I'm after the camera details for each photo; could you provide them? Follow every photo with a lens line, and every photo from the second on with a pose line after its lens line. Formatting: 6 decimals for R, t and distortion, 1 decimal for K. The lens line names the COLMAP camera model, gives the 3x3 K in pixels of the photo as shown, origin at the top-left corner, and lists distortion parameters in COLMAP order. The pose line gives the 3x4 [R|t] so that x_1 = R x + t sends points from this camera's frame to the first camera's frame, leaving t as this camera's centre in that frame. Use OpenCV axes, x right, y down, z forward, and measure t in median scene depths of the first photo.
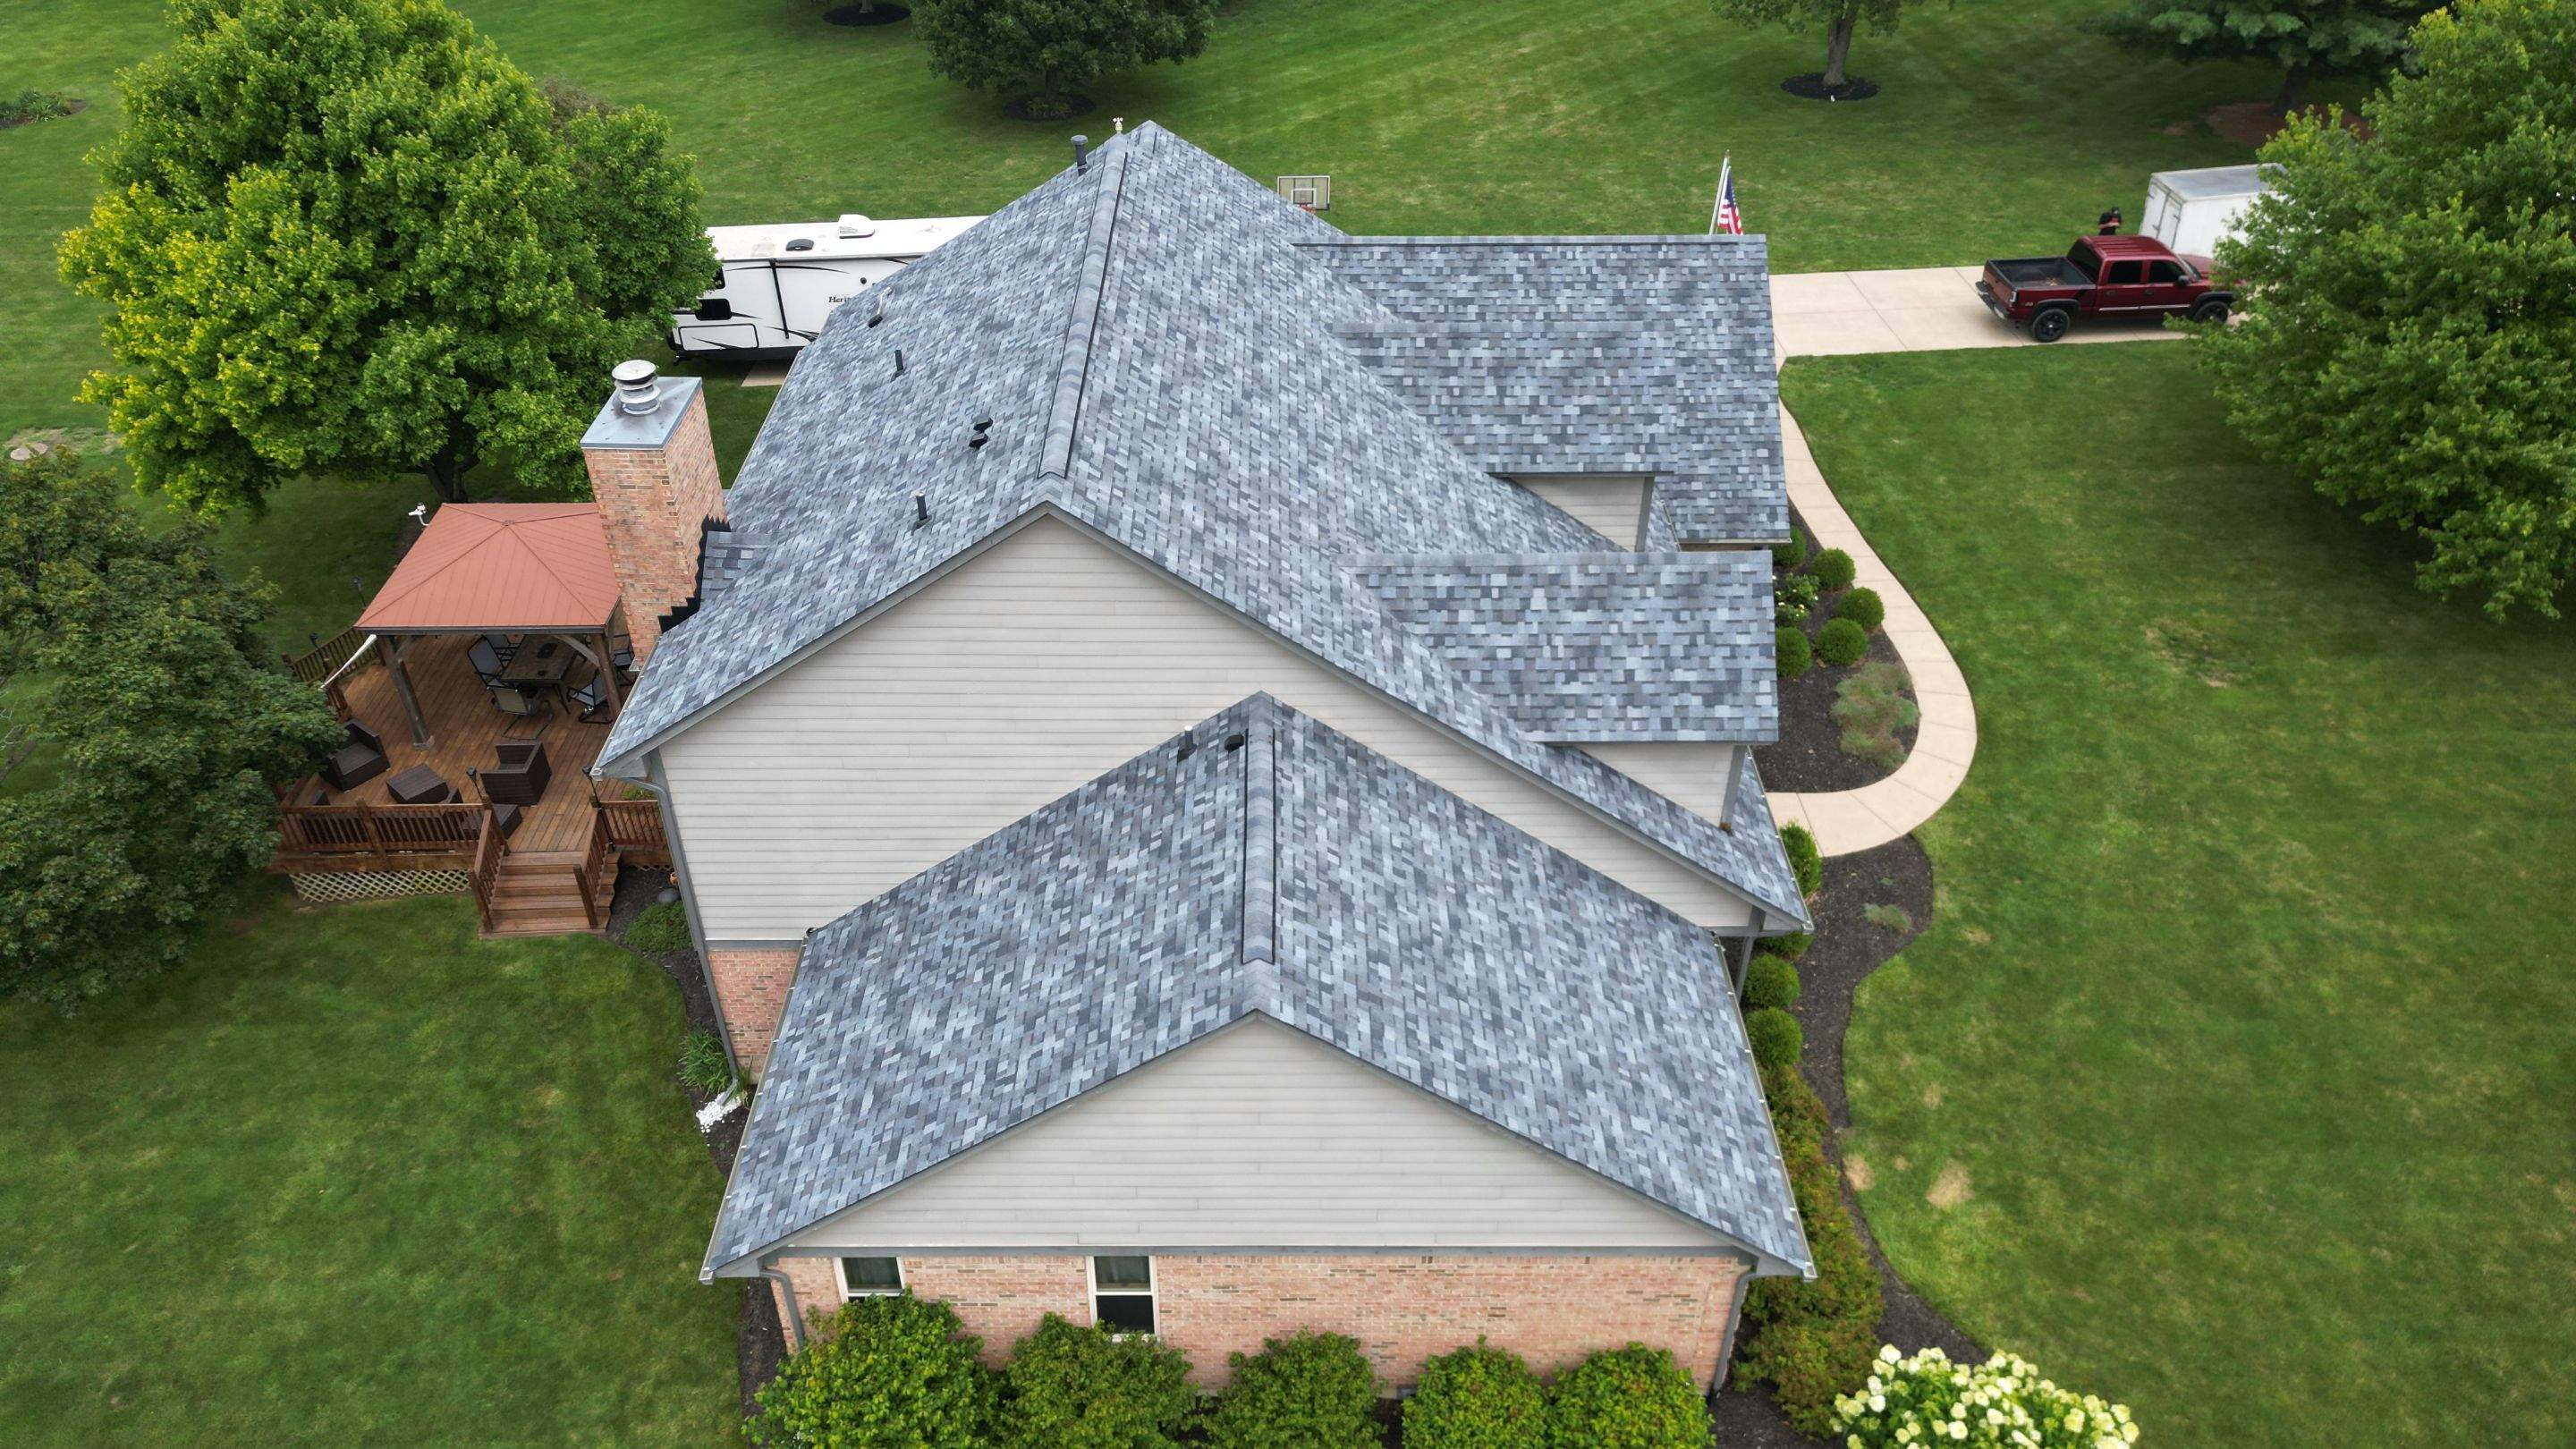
lens RADIAL K [[1800.7, 0, 1280.4], [0, 1800.7, 724.7], [0, 0, 1]] dist [0.067622, -0.063185]
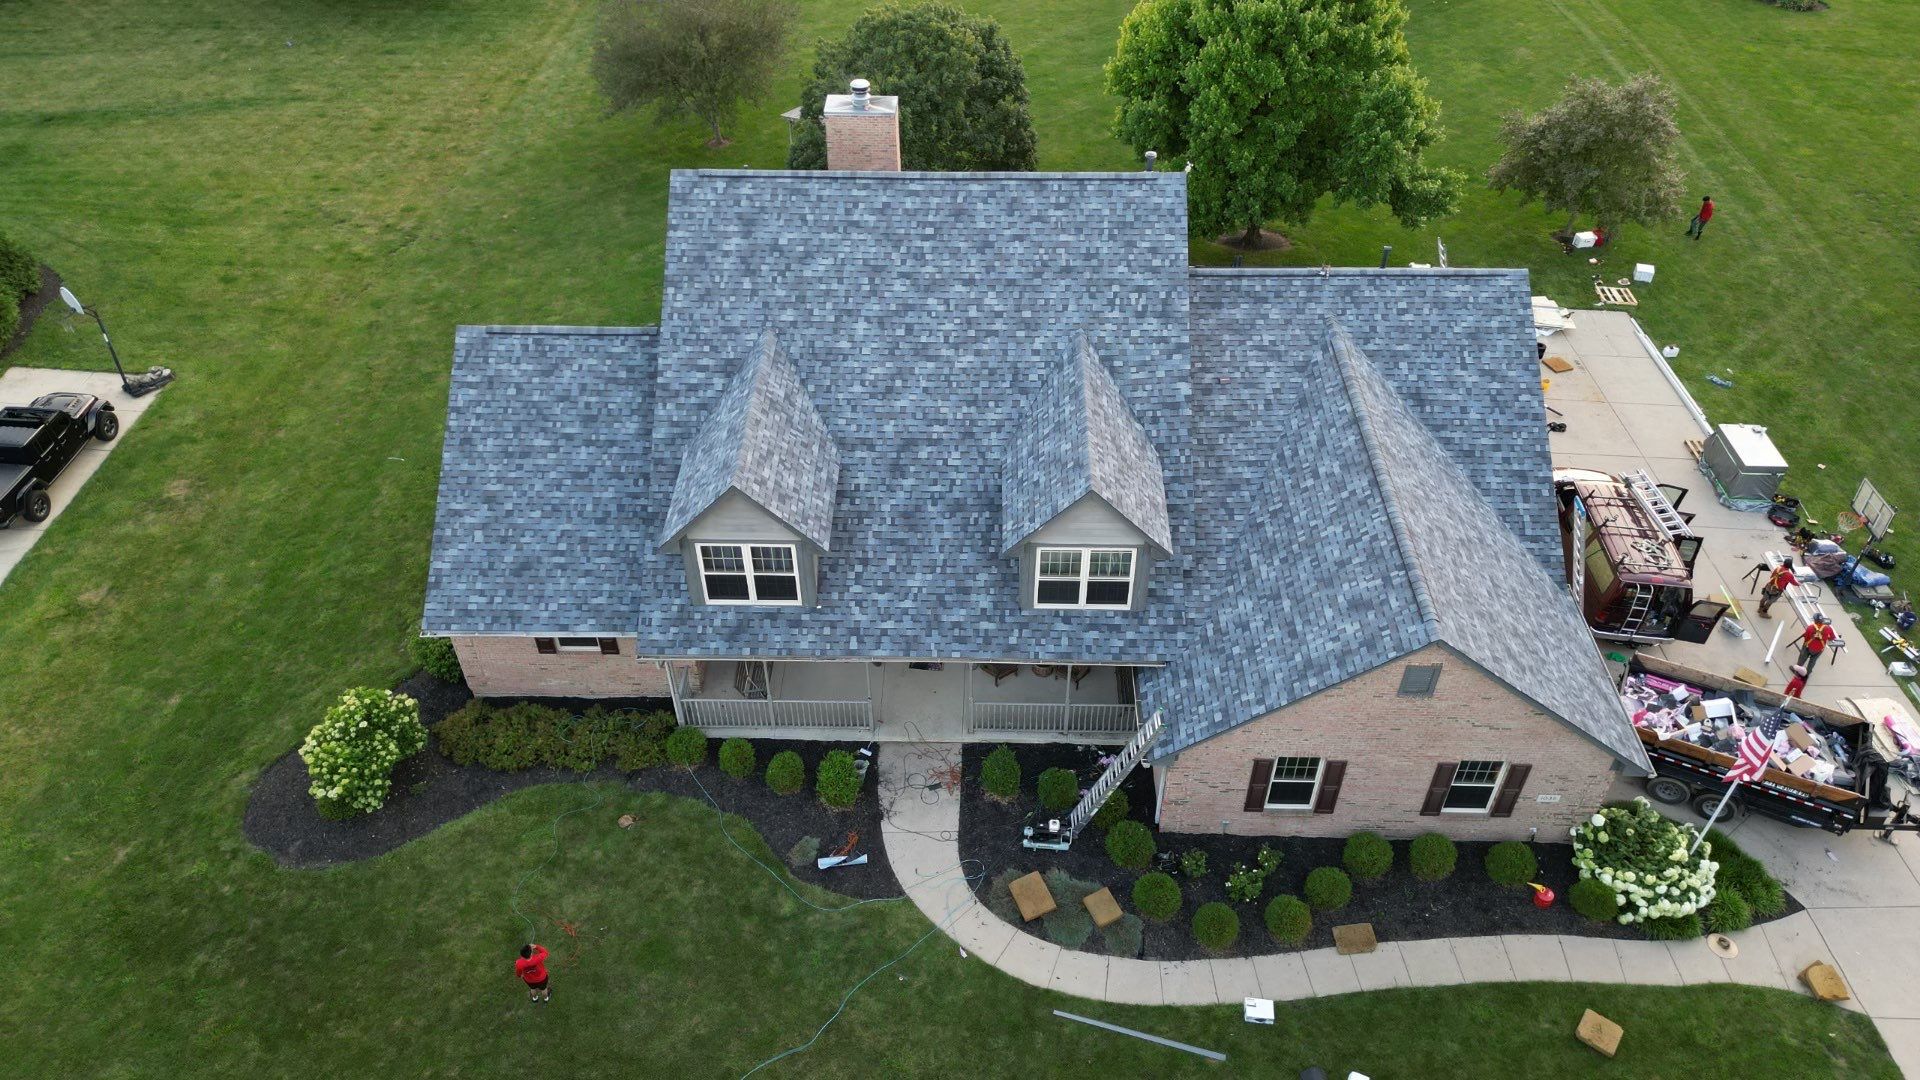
lens RADIAL K [[1341.5, 0, 960.2], [0, 1341.5, 535.7], [0, 0, 1]] dist [0.066409, -0.065316]
pose [[-0.024307, 0.666847, -0.744799, 1.150168], [-0.590325, 0.591684, 0.549023, -0.815577], [0.806799, 0.453019, 0.379274, 0.750790]]
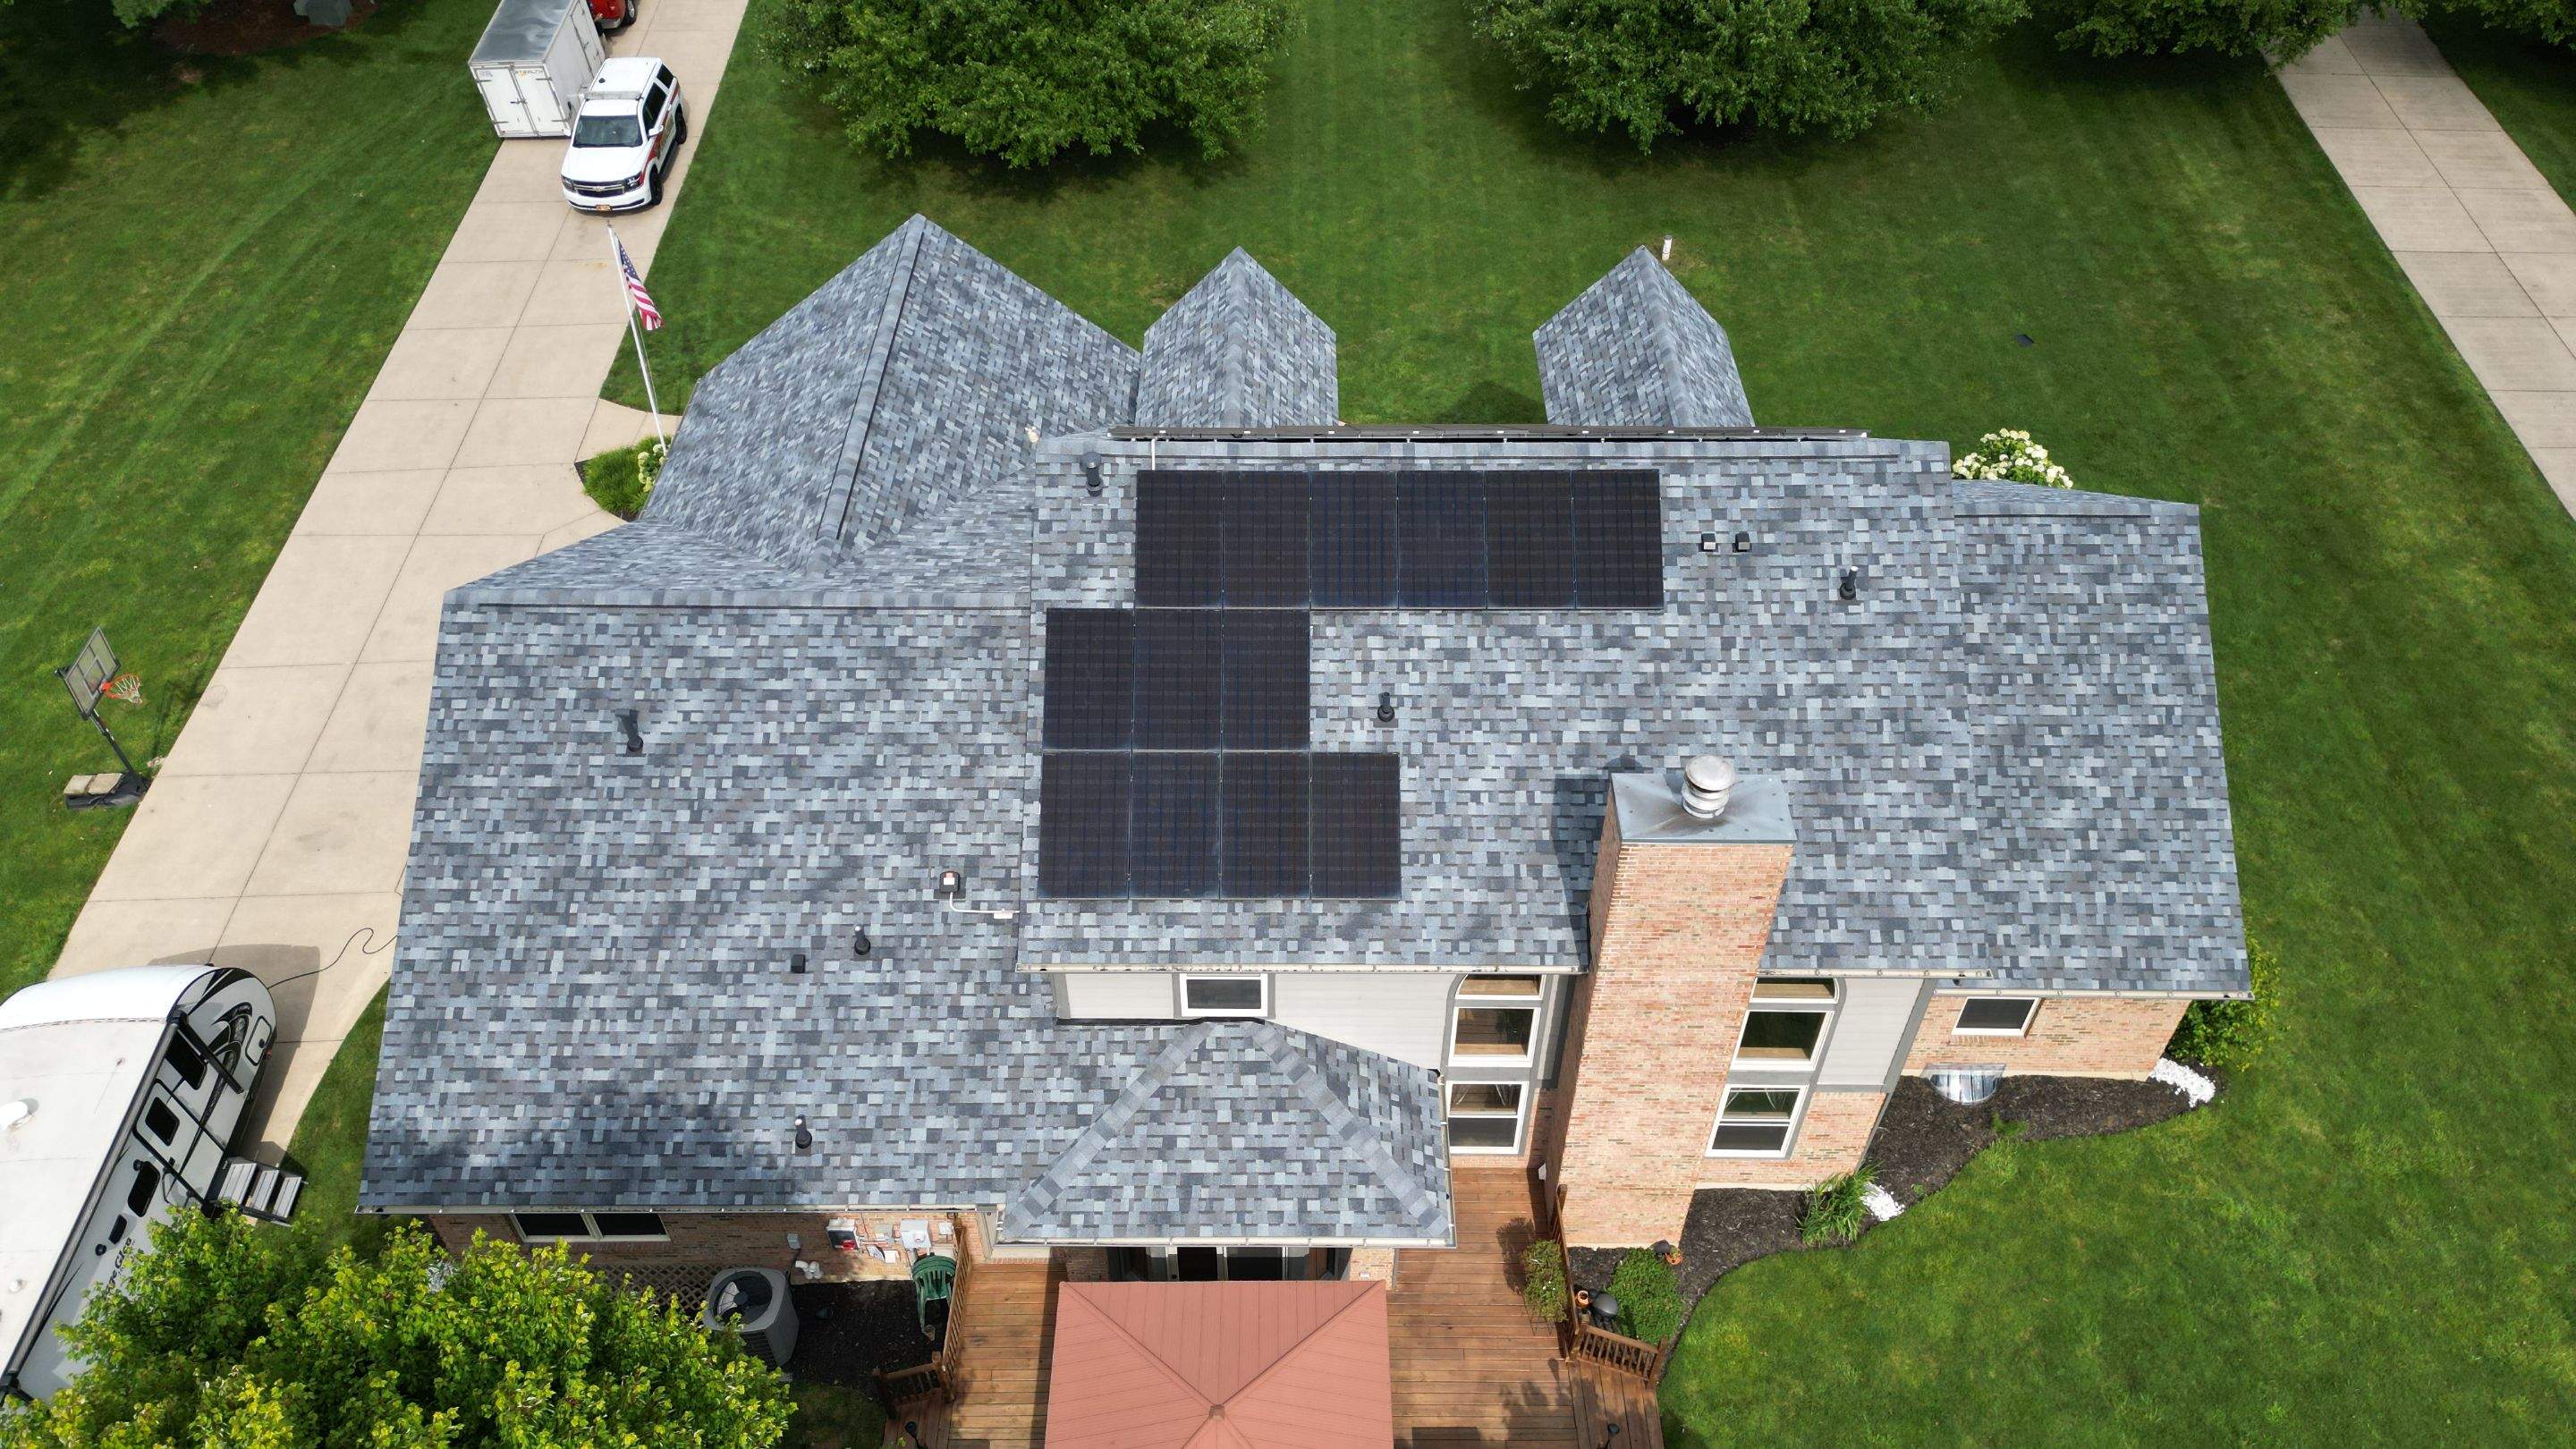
lens RADIAL K [[1800.7, 0, 1284.0], [0, 1800.7, 726.7], [0, 0, 1]] dist [0.067622, -0.063185]
pose [[0.006514, -0.700720, 0.713407, -0.967540], [0.594609, 0.576309, 0.560632, -0.821649], [-0.803988, 0.420546, 0.420409, 0.802602]]
